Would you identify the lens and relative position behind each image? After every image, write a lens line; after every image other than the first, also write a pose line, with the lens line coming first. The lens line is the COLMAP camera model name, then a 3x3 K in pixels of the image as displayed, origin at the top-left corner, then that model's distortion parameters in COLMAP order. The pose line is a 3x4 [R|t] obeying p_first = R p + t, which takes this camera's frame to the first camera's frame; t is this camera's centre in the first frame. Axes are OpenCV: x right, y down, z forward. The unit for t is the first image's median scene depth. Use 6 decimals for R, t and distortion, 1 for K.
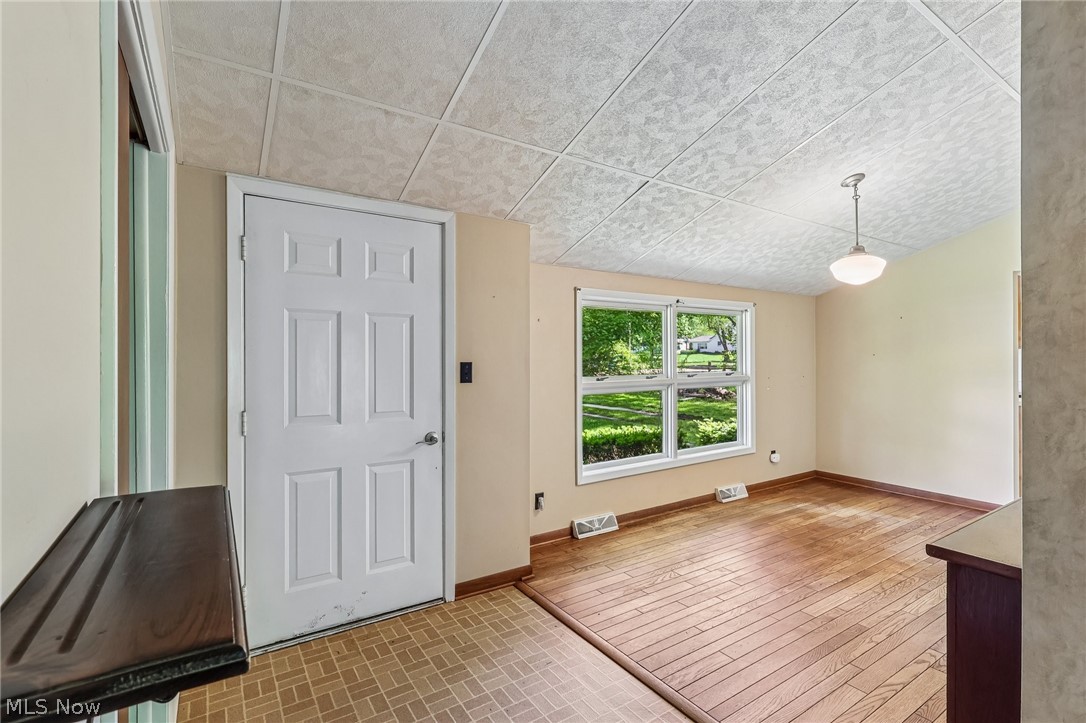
lens RADIAL K [[502.2, 0, 543.7], [0, 502.2, 360.6], [0, 0, 1]] dist [-0.000682, -0.000012]
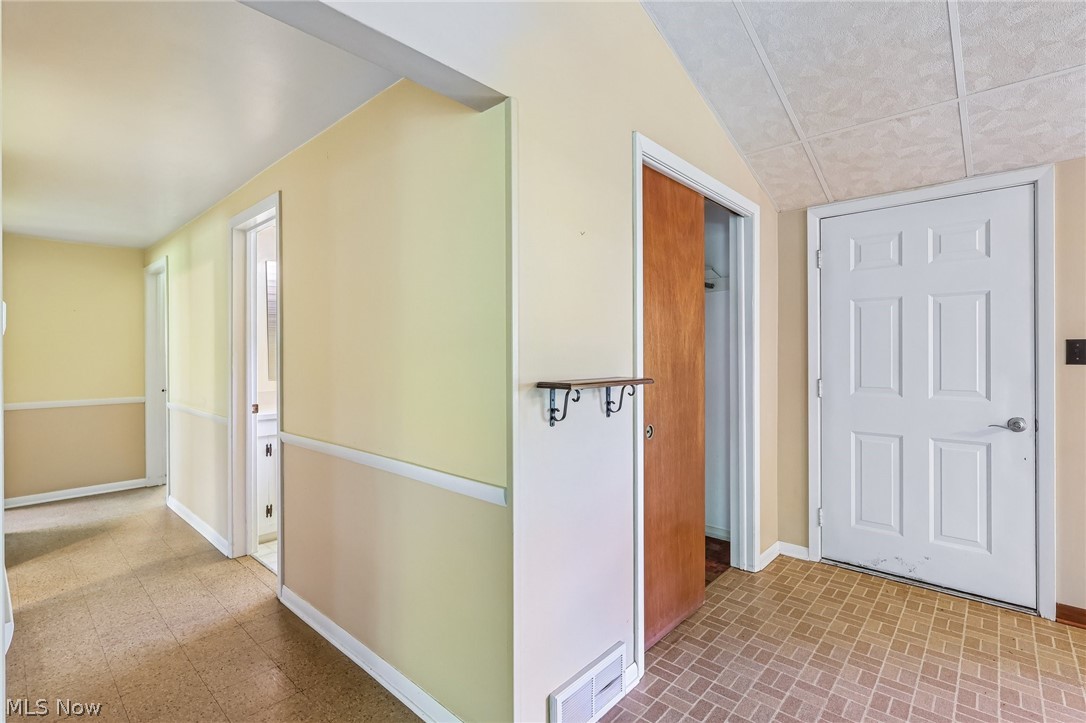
lens RADIAL K [[502.2, 0, 544.9], [0, 502.2, 357.8], [0, 0, 1]] dist [-0.000682, -0.000012]
pose [[0.245992, 0.003279, -0.969266, 0.491461], [-0.001357, 0.999994, 0.003038, 0.036663], [0.969271, 0.000568, 0.245995, -0.050091]]
